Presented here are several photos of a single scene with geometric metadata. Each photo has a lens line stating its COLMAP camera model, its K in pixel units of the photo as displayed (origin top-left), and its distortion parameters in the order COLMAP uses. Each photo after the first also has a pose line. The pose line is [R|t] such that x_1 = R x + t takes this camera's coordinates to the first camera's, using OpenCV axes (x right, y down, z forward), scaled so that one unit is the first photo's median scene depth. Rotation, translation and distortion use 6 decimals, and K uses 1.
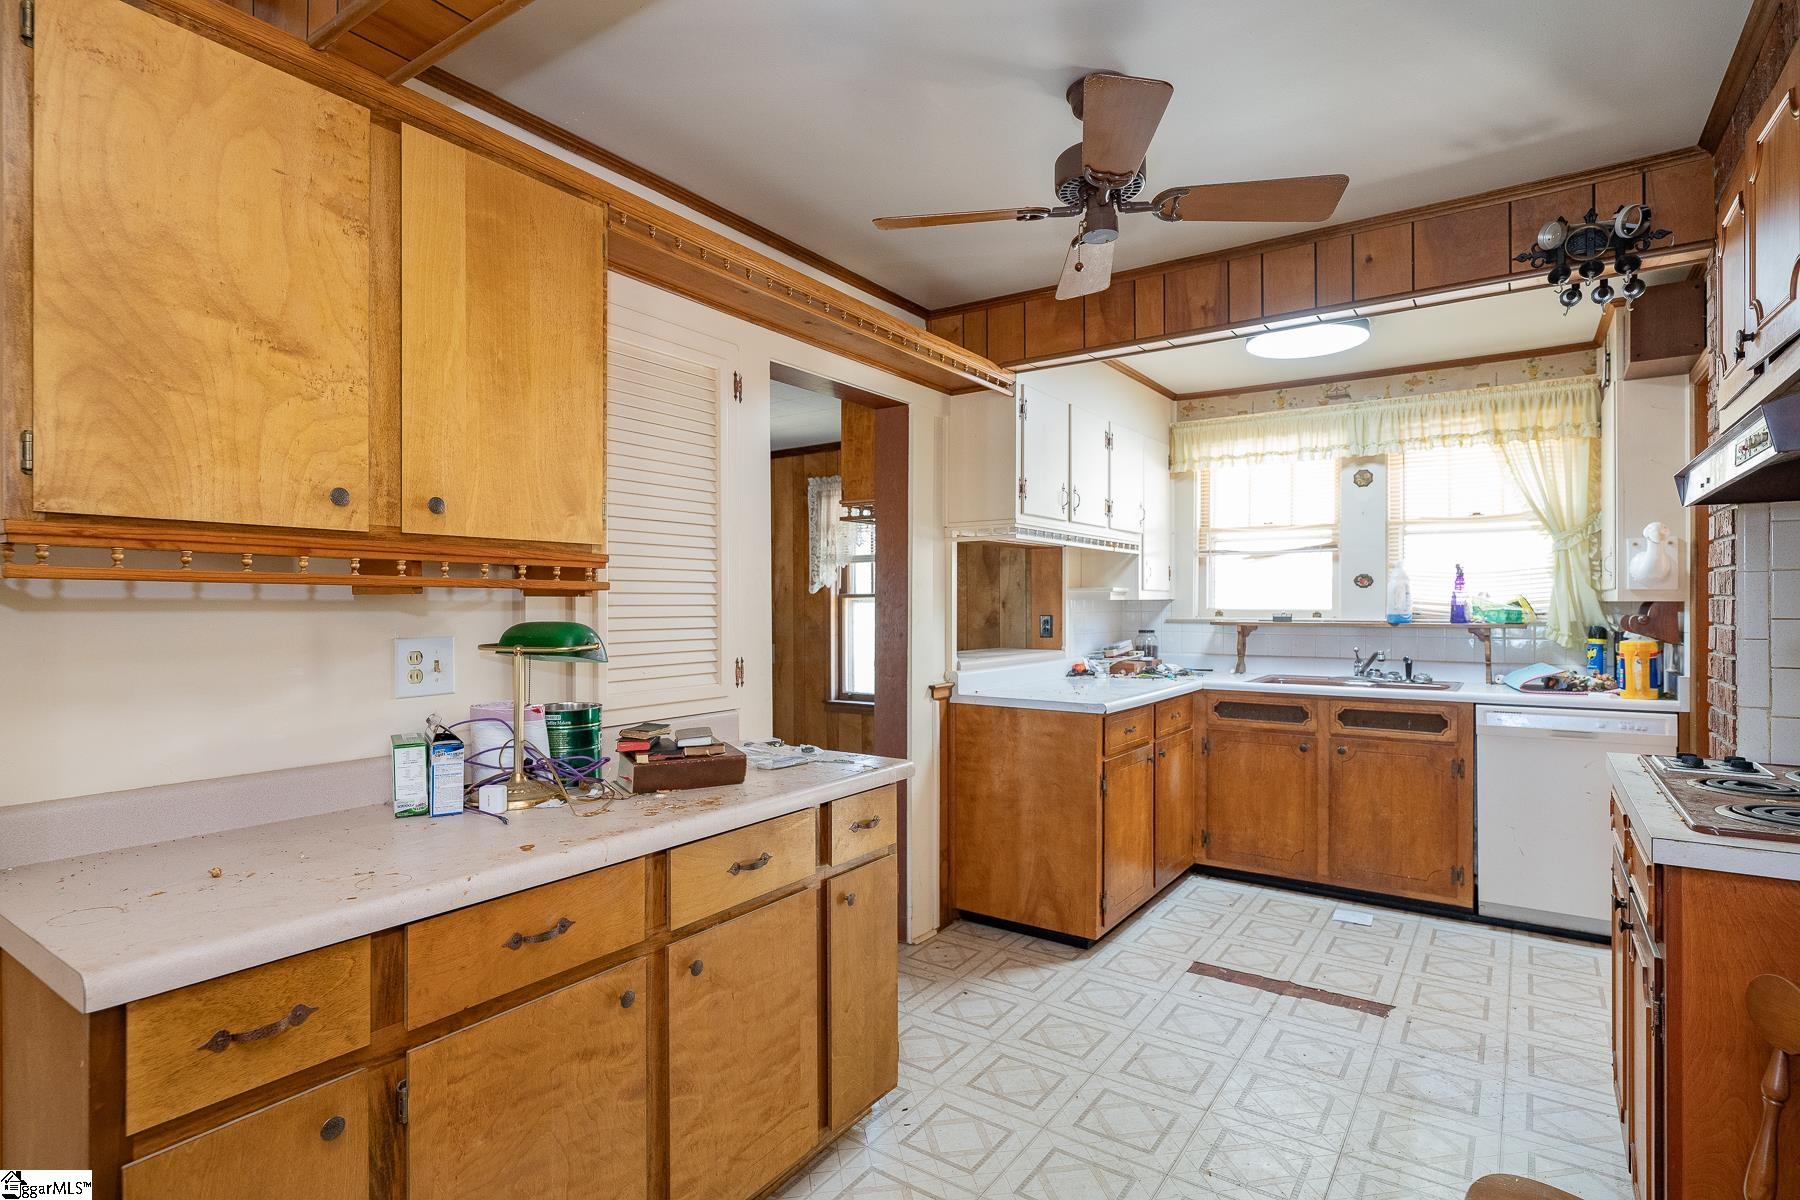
lens RADIAL K [[894.7, 0, 893.6], [0, 894.7, 605.4], [0, 0, 1]] dist [-0.000398, -0.000150]
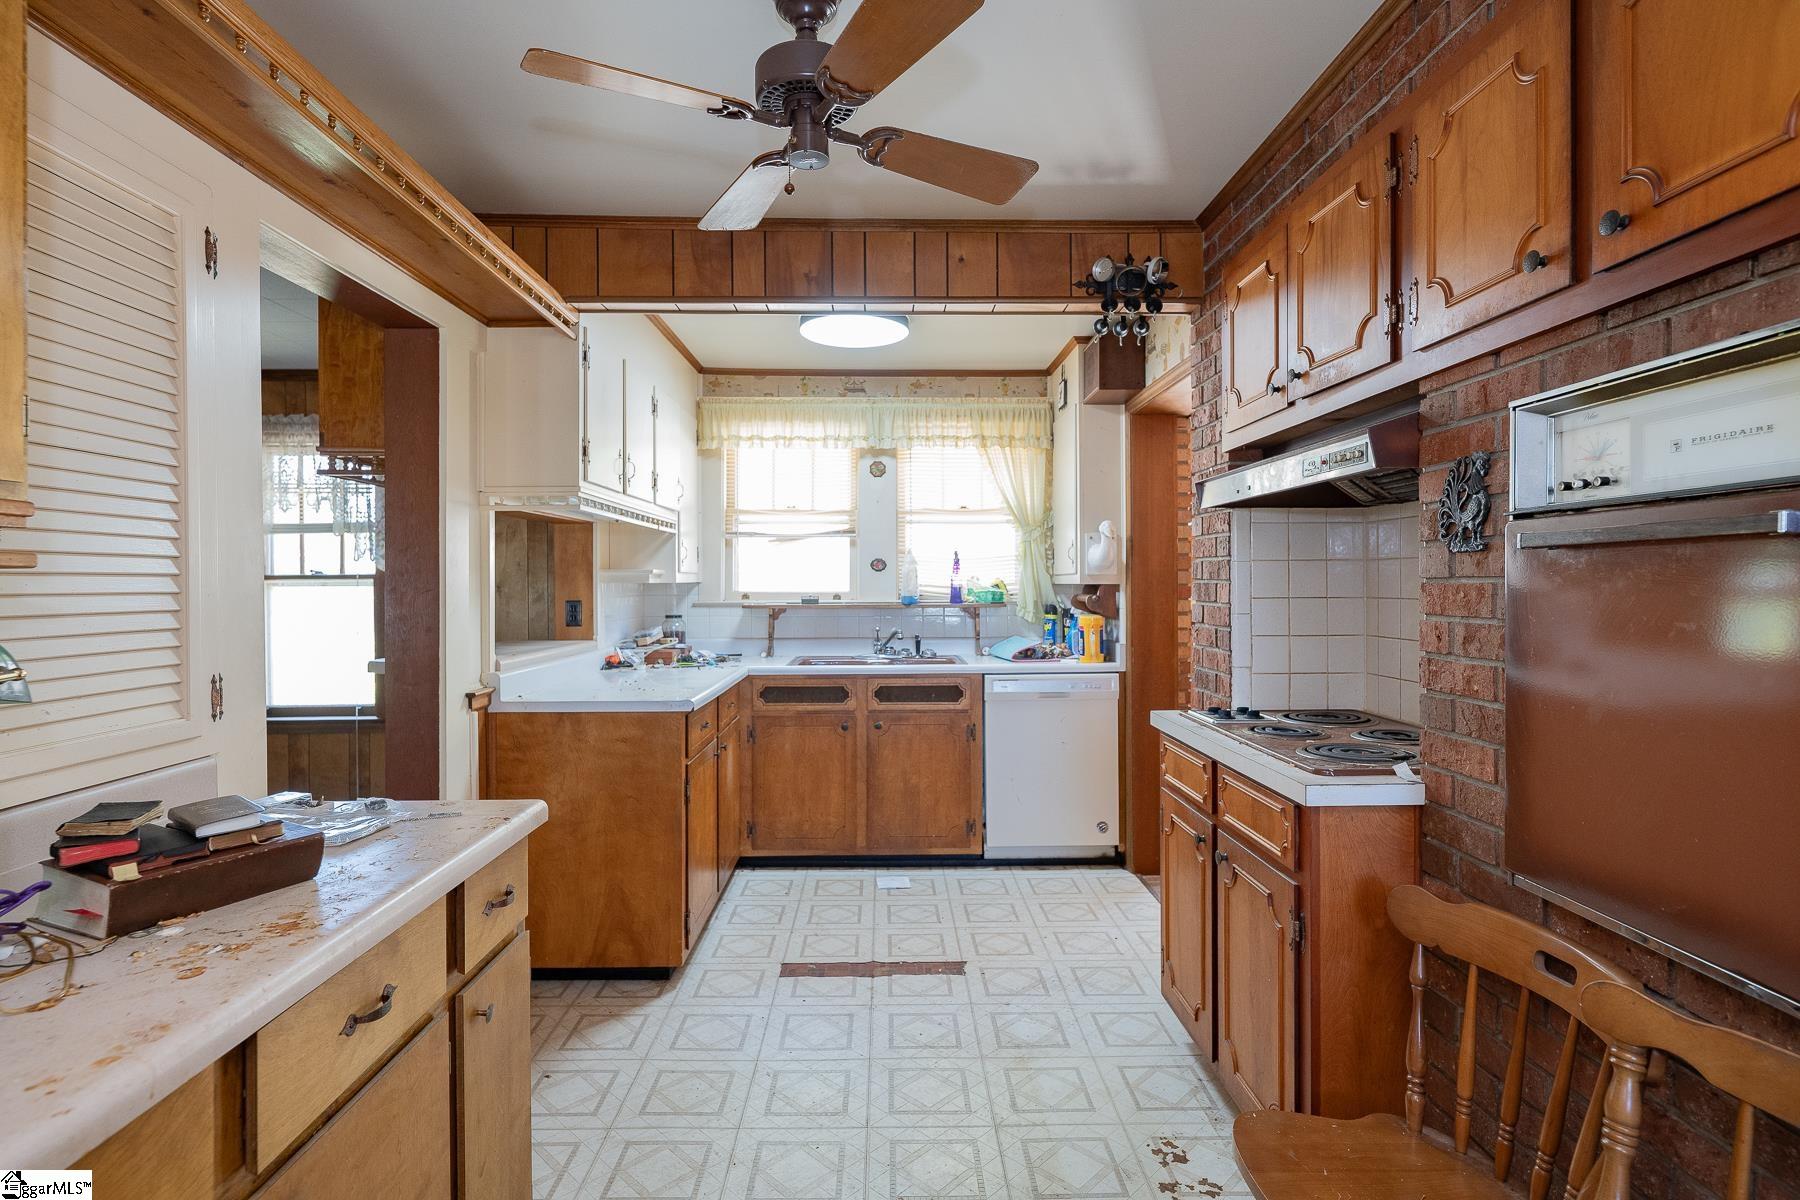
lens RADIAL K [[902.8, 0, 893.2], [0, 902.8, 589.2], [0, 0, 1]] dist [-0.000486, -0.000368]
pose [[0.810234, -0.005042, 0.586085, -0.110076], [0.003891, 0.999987, 0.003223, -0.002119], [-0.586094, -0.000330, 0.810243, 0.131710]]
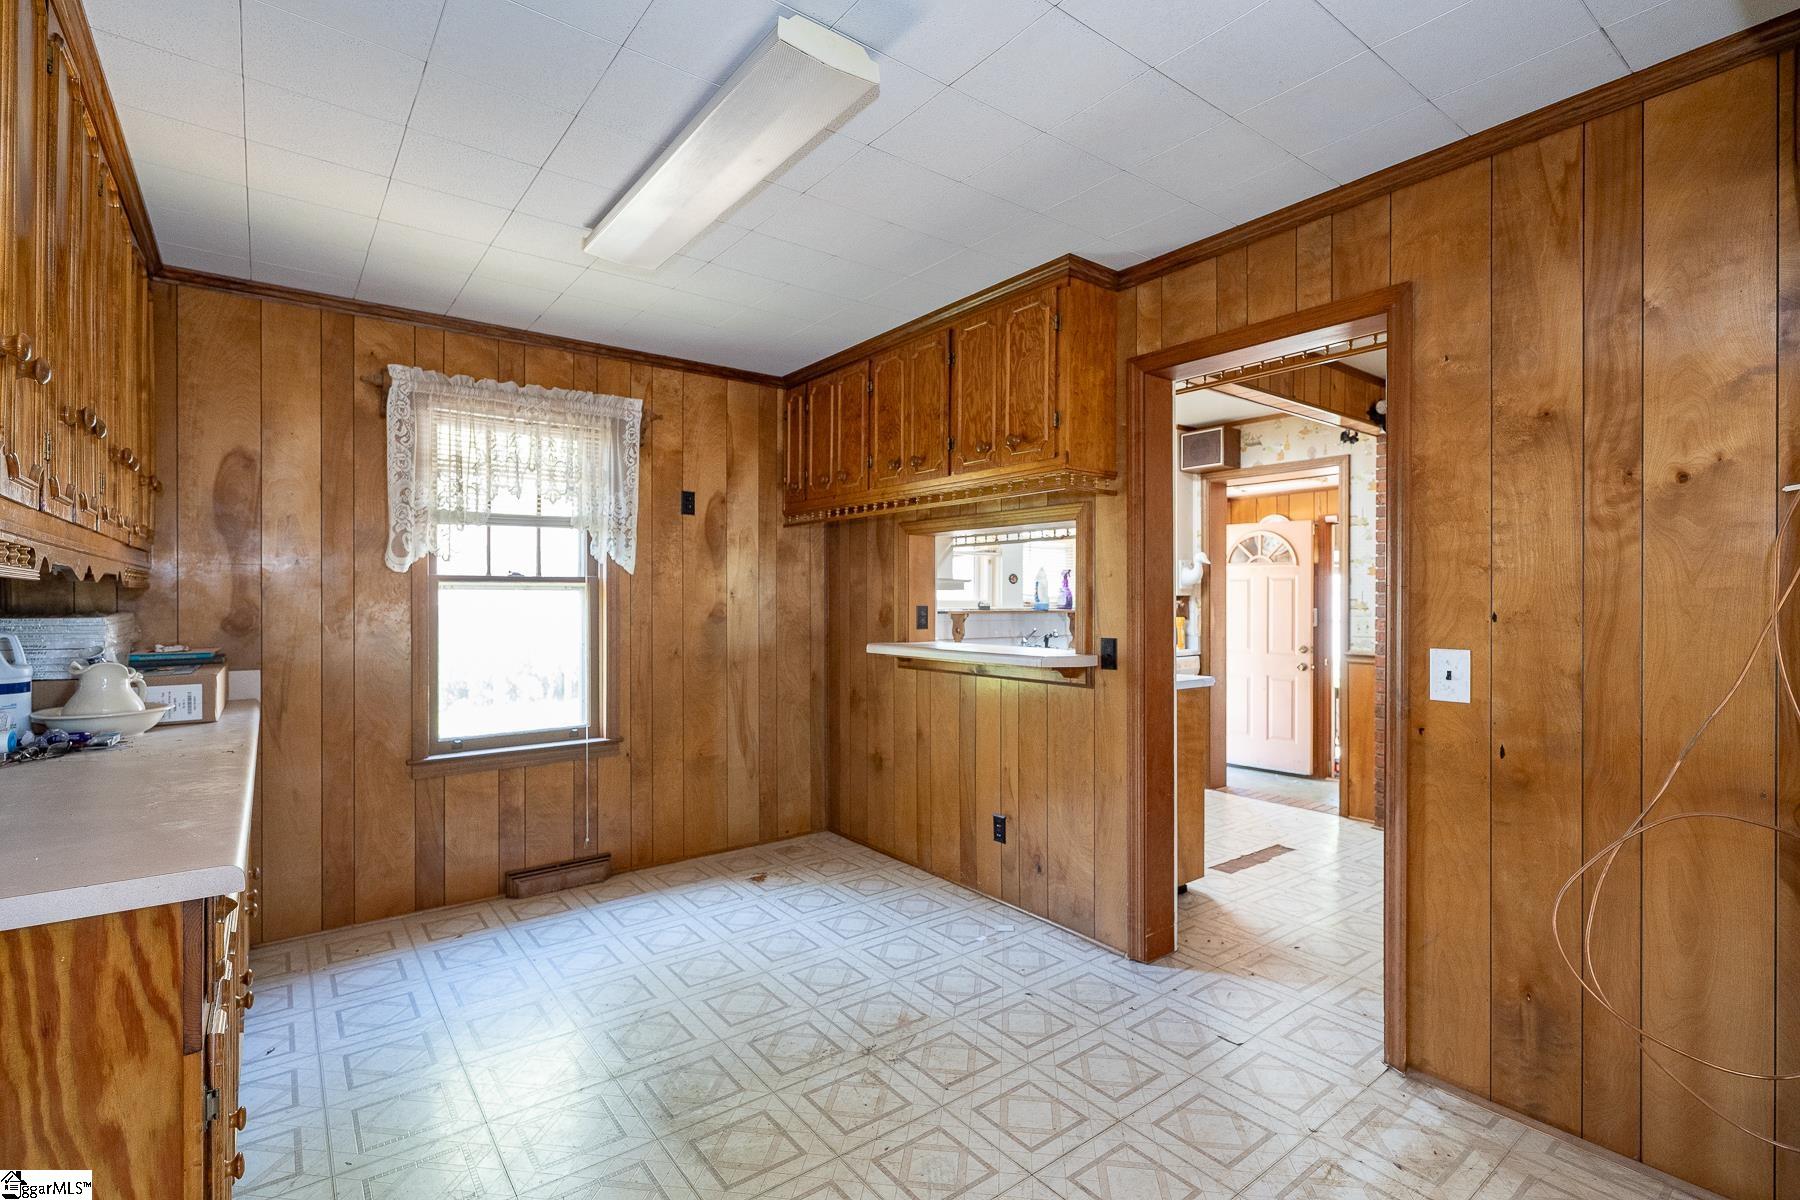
lens RADIAL K [[821.7, 0, 906.8], [0, 821.7, 600.8], [0, 0, 1]] dist [0.000628, 0.000034]
pose [[0.302374, 0.000351, 0.953189, -0.808499], [-0.001142, 0.999999, -0.000006, 0.006755], [-0.953189, -0.001087, 0.302374, 0.908197]]
